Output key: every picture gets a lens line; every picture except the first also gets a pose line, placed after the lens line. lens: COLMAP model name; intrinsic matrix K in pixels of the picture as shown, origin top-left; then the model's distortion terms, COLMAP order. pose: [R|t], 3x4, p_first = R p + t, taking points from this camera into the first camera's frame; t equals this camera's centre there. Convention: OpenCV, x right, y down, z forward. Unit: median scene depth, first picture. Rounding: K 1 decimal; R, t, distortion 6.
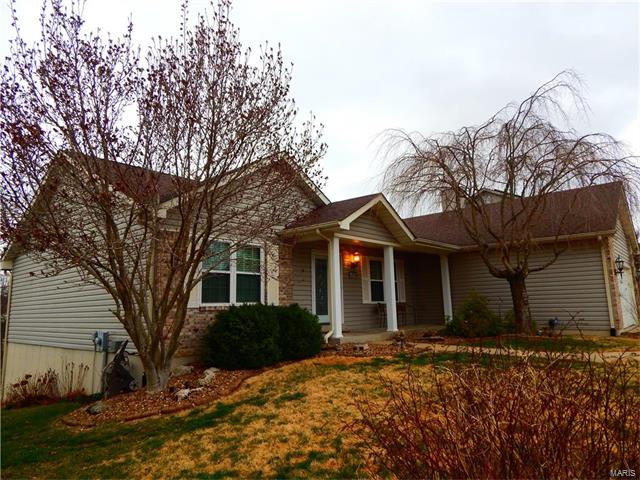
lens RADIAL K [[425.9, 0, 319.9], [0, 425.9, 237.9], [0, 0, 1]] dist [0.000855, -0.001478]
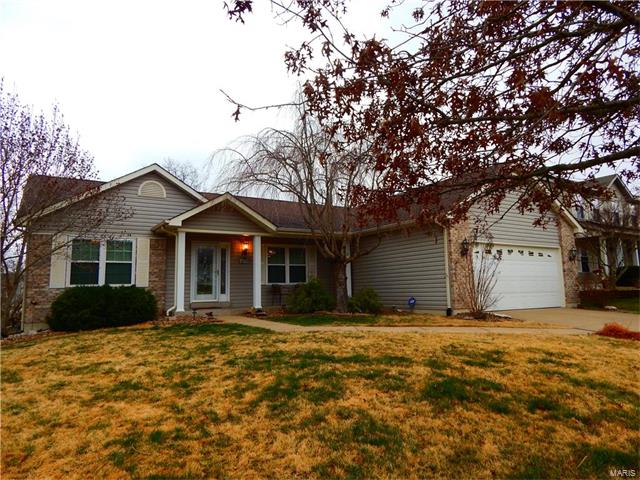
lens RADIAL K [[425.9, 0, 320.6], [0, 425.9, 239.9], [0, 0, 1]] dist [0.000855, -0.001478]
pose [[0.956915, -0.031549, -0.288650, 0.722919], [0.045484, 0.998095, 0.041694, -0.011017], [0.286784, -0.053026, 0.956526, -0.069087]]
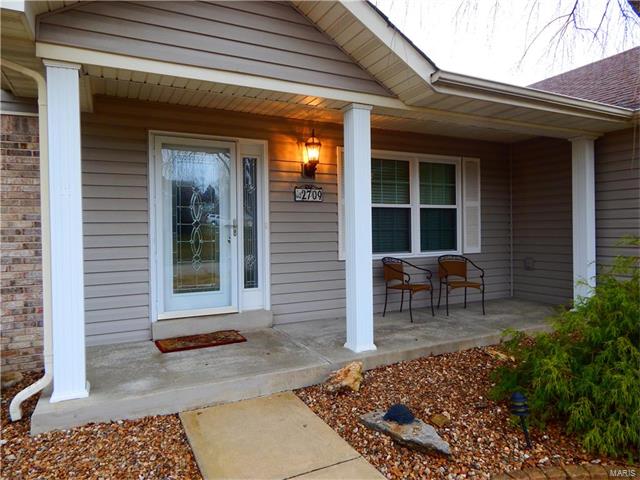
lens RADIAL K [[425.9, 0, 319.0], [0, 425.9, 241.2], [0, 0, 1]] dist [0.000855, -0.001478]
pose [[0.930629, 0.006077, -0.365913, 0.282103], [0.059458, 0.984067, 0.167563, 0.073434], [0.361101, -0.177695, 0.915440, 0.714154]]
